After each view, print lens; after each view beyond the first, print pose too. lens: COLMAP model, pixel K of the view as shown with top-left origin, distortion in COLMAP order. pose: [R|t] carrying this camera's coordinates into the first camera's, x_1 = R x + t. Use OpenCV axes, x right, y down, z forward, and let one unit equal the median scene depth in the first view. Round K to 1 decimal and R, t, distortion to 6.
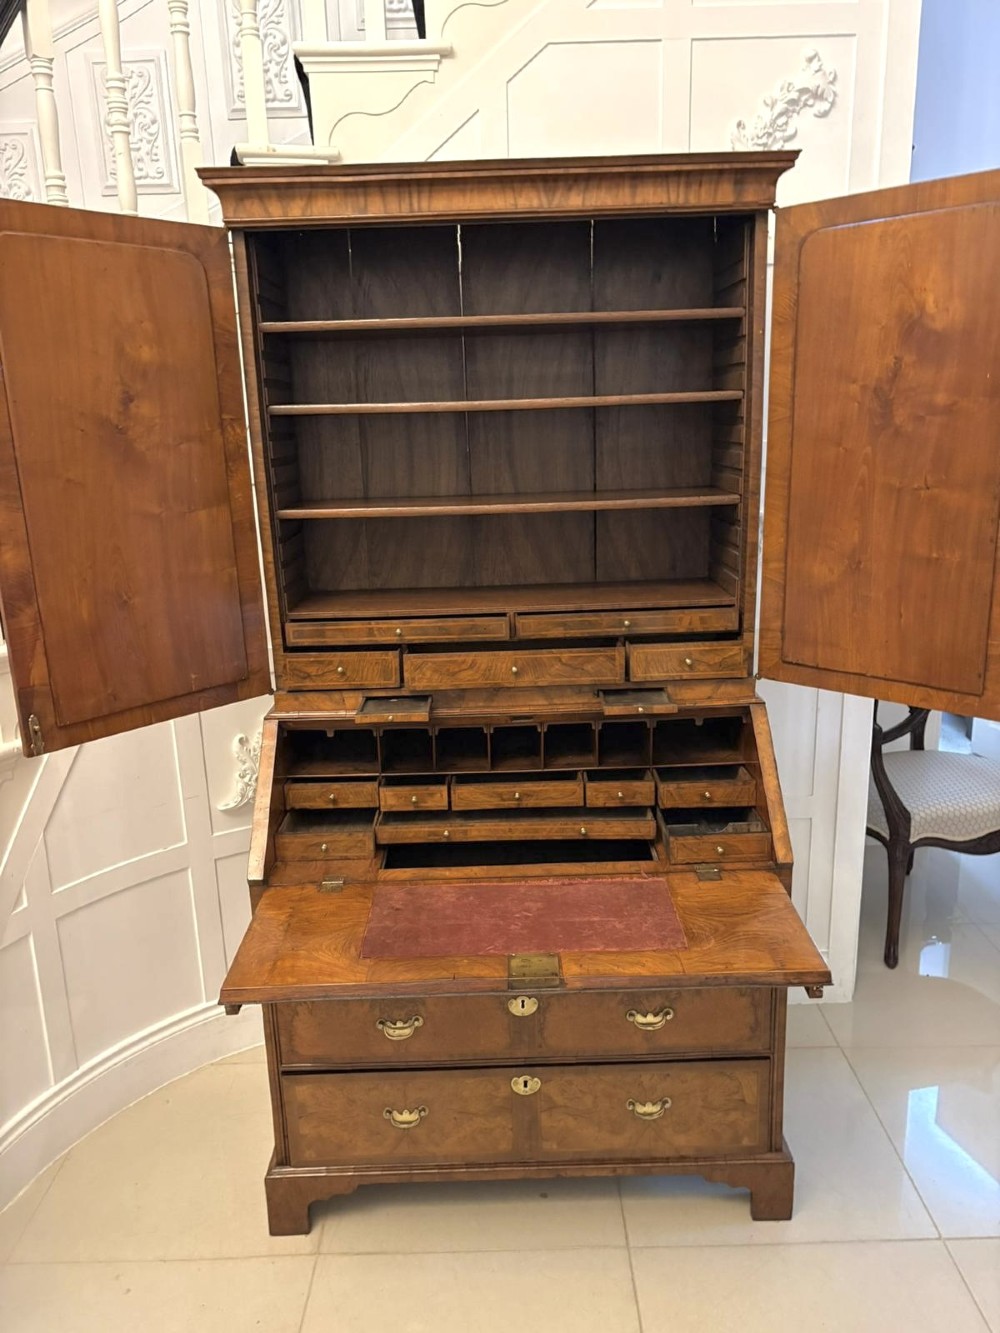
lens RADIAL K [[1012.3, 0, 500.5], [0, 1012.3, 675.3], [0, 0, 1]] dist [0.045727, -0.045397]
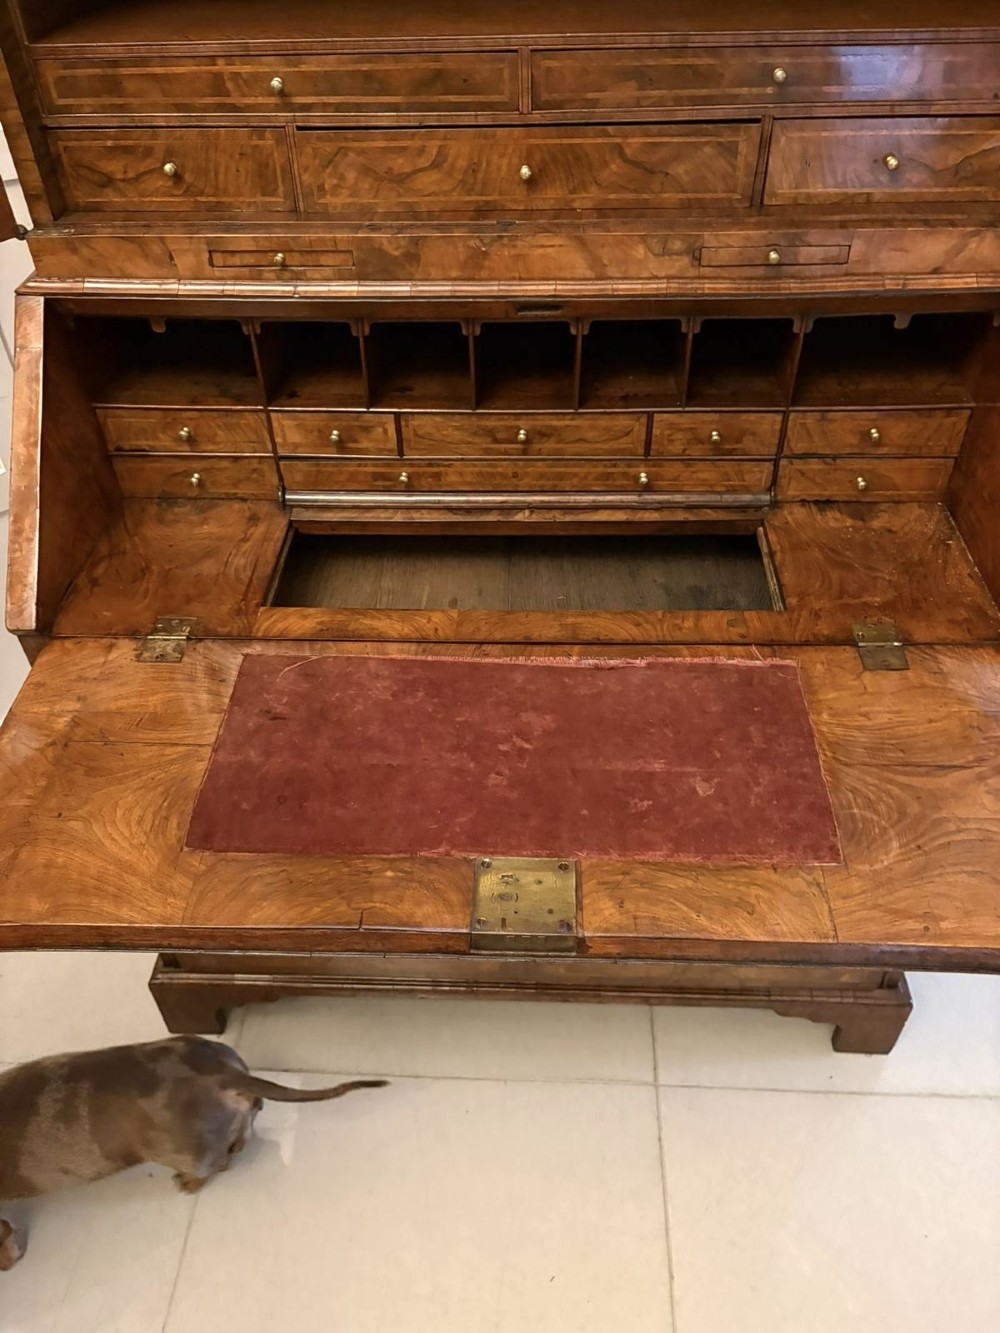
lens RADIAL K [[1012.3, 0, 499.1], [0, 1012.3, 659.4], [0, 0, 1]] dist [0.045727, -0.045397]
pose [[0.998729, 0.039299, -0.031560, 0.025290], [-0.020341, 0.887172, 0.460989, -0.034120], [0.046116, -0.459762, 0.886844, 0.501915]]
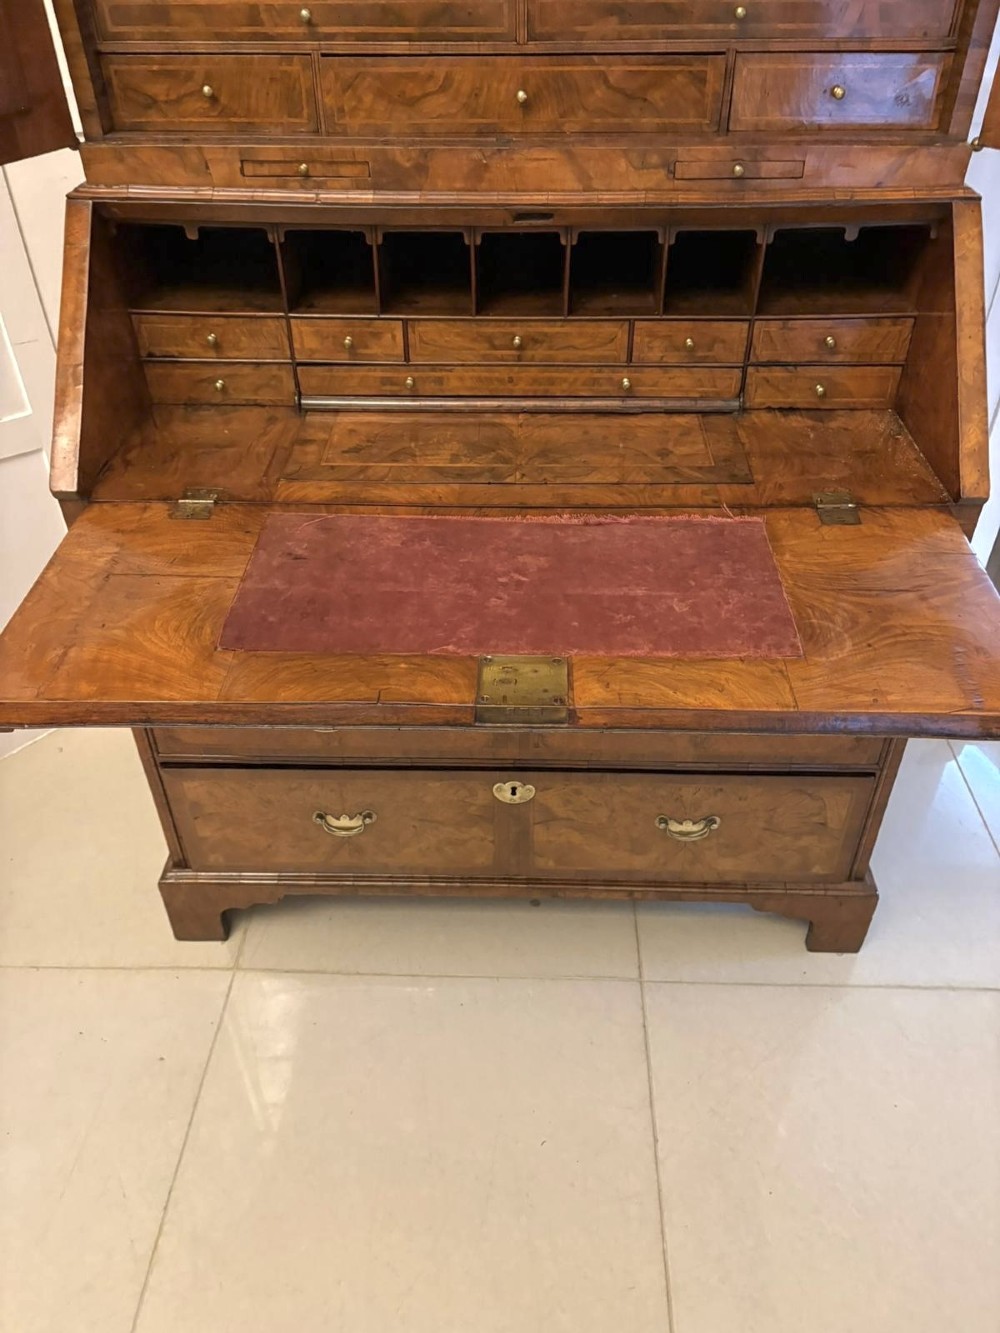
lens RADIAL K [[1012.3, 0, 508.0], [0, 1012.3, 666.0], [0, 0, 1]] dist [0.045727, -0.045397]
pose [[0.999119, 0.040844, -0.009659, 0.023957], [-0.033500, 0.914708, 0.402724, 0.044982], [0.025284, -0.402046, 0.915270, 0.404430]]
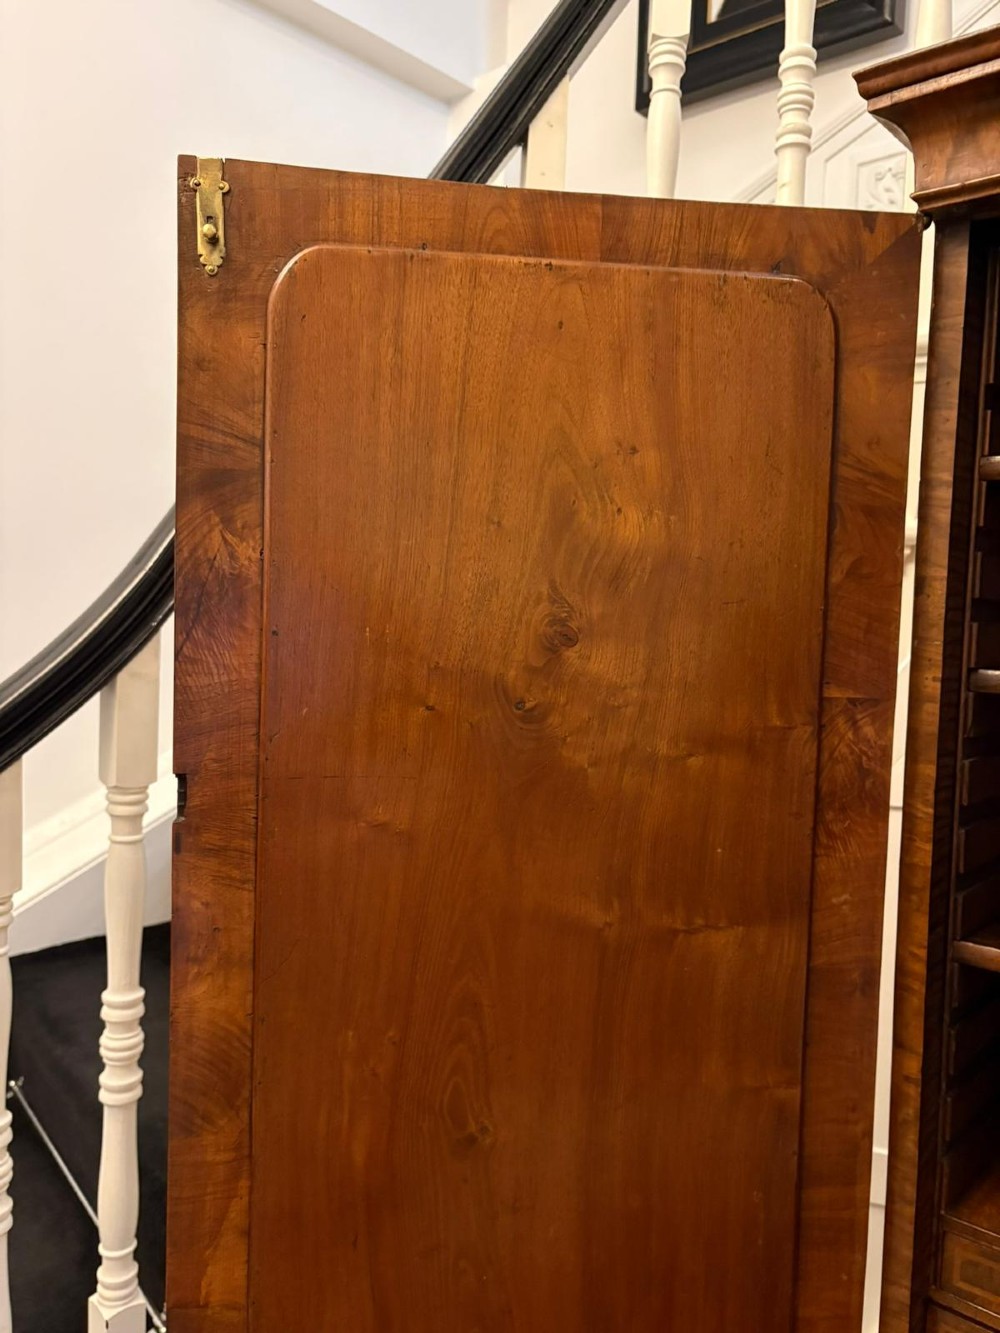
lens RADIAL K [[1012.3, 0, 499.4], [0, 1012.3, 675.1], [0, 0, 1]] dist [0.045727, -0.045397]
pose [[0.735016, 0.092694, -0.671684, -0.104061], [-0.221975, 0.968919, -0.109192, -0.182209], [0.640686, 0.229355, 0.732747, 0.611845]]
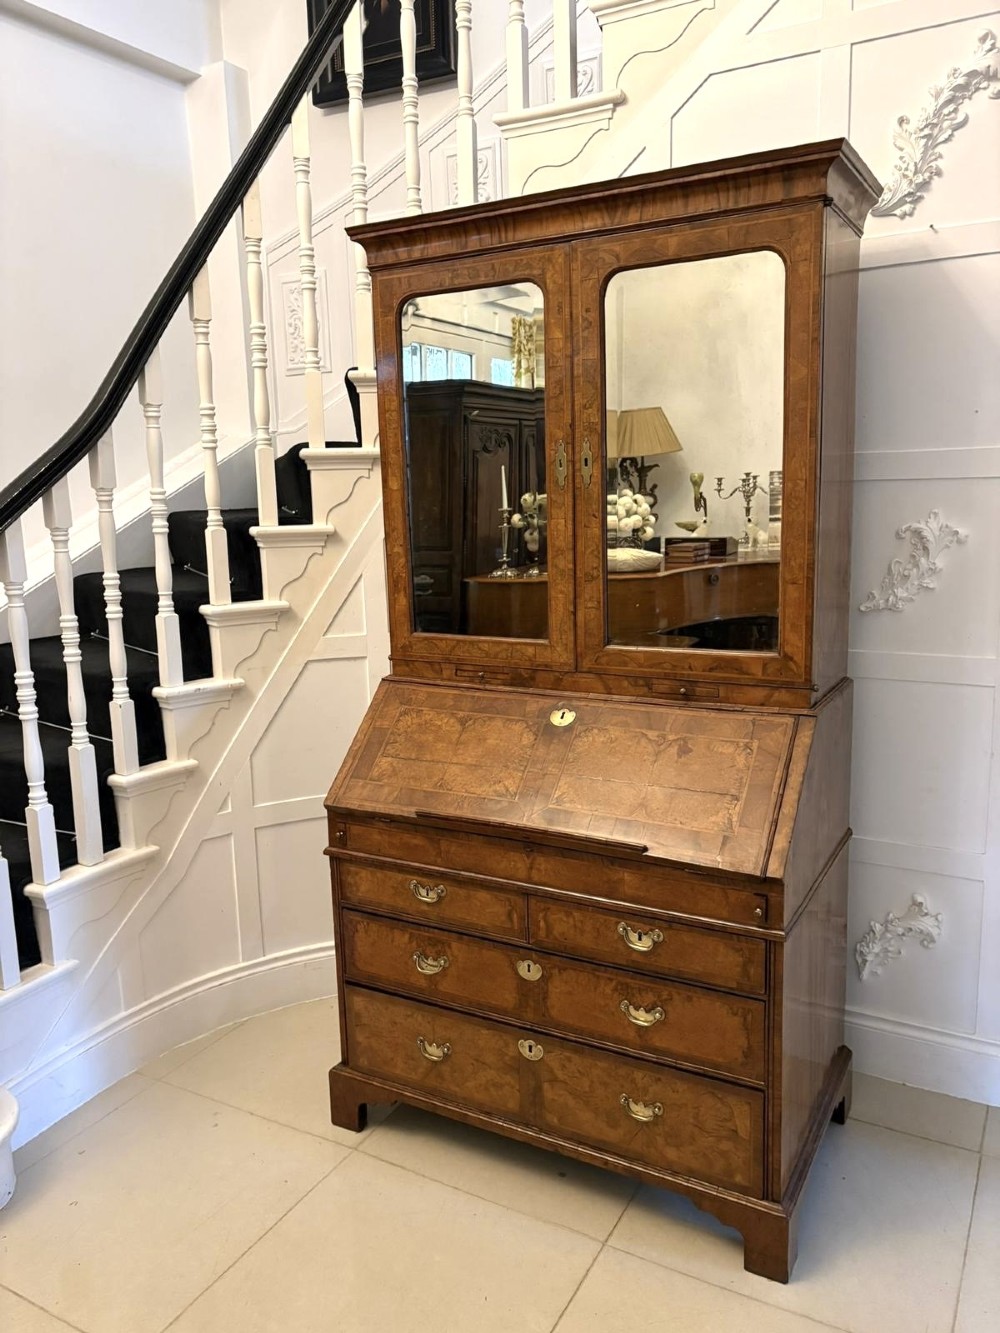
lens RADIAL K [[1012.3, 0, 506.7], [0, 1012.3, 664.0], [0, 0, 1]] dist [0.045727, -0.045397]
pose [[0.873226, 0.092760, -0.478406, 0.468796], [-0.123618, 0.991770, -0.033341, 0.047579], [0.471376, 0.088254, 0.877506, 0.036555]]
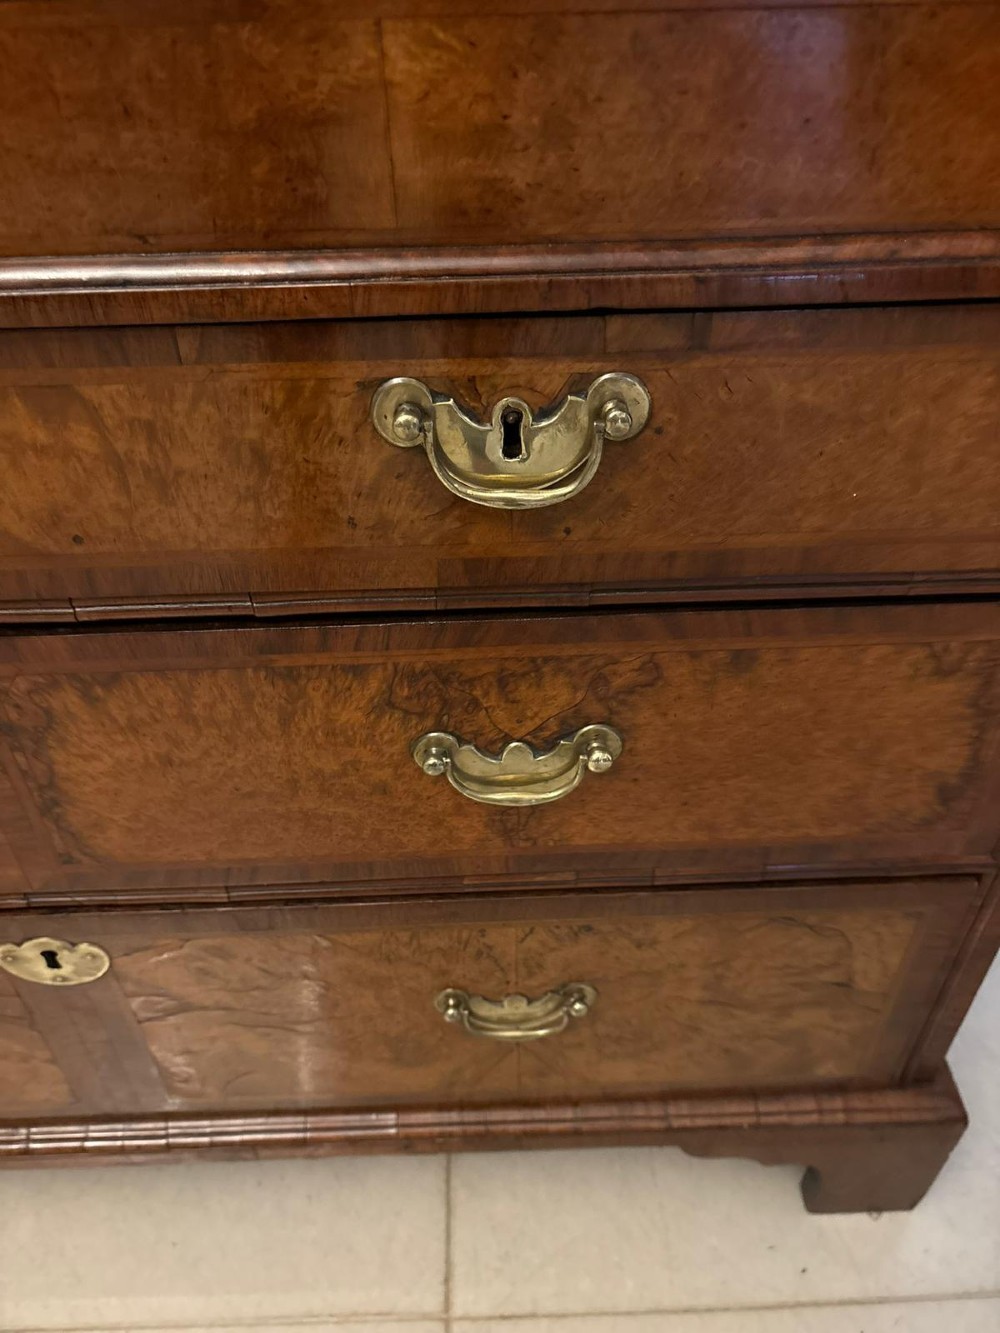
lens RADIAL K [[1012.3, 0, 513.3], [0, 1012.3, 665.3], [0, 0, 1]] dist [0.045727, -0.045397]
pose [[0.999260, -0.004570, 0.038185, 0.135553], [-0.012666, 0.898409, 0.438977, 0.214661], [-0.036312, -0.439136, 0.897687, 0.794982]]
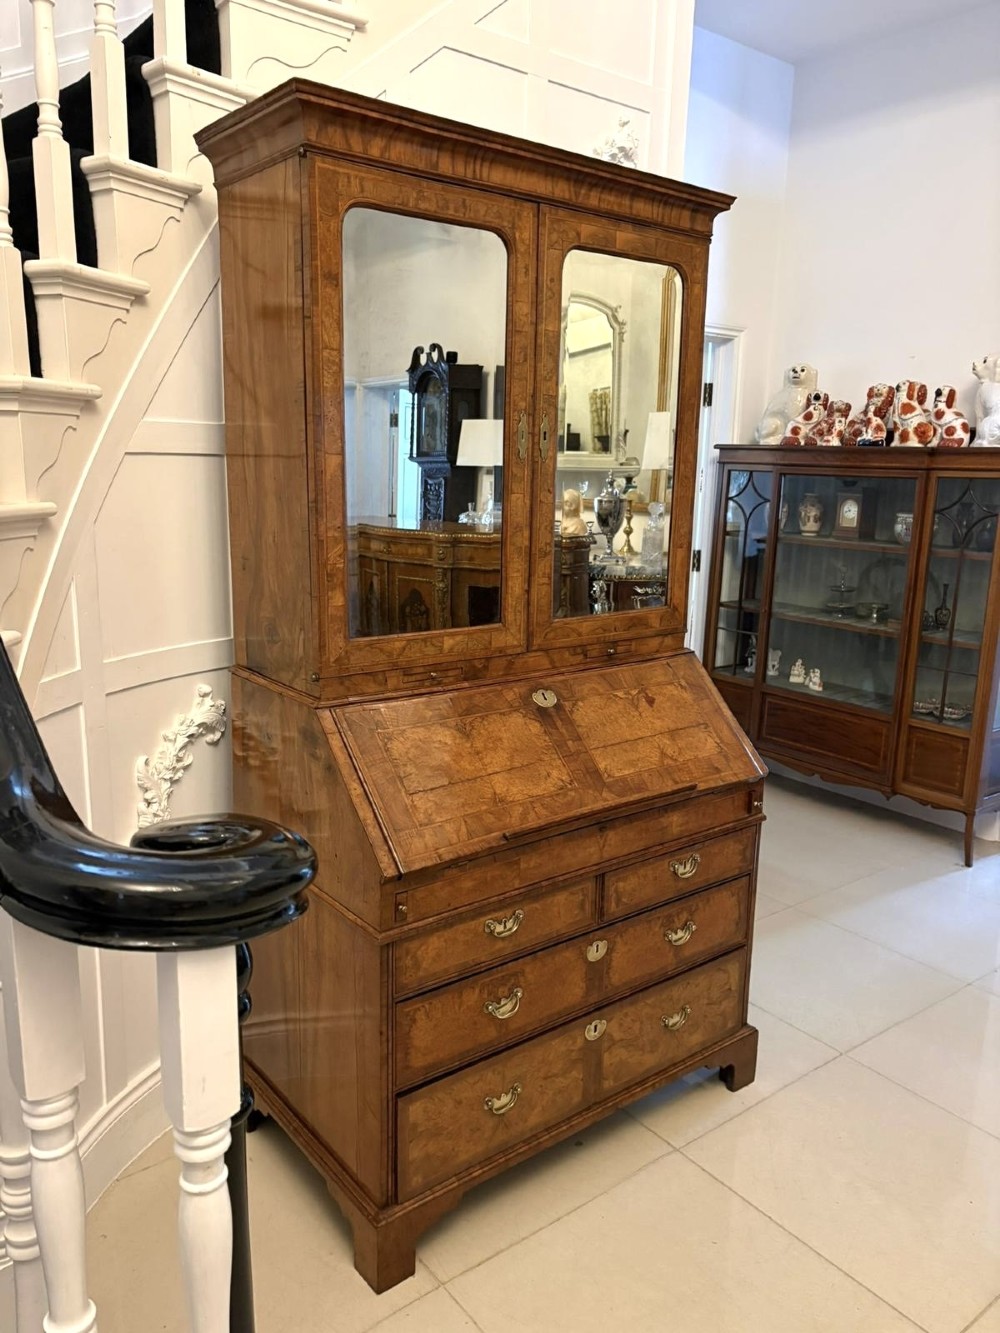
lens RADIAL K [[1012.3, 0, 503.0], [0, 1012.3, 672.4], [0, 0, 1]] dist [0.045727, -0.045397]
pose [[0.786836, -0.079781, 0.611983, -0.660169], [0.111465, 0.993673, -0.013773, 0.043475], [-0.607012, 0.079052, 0.790751, 0.206993]]
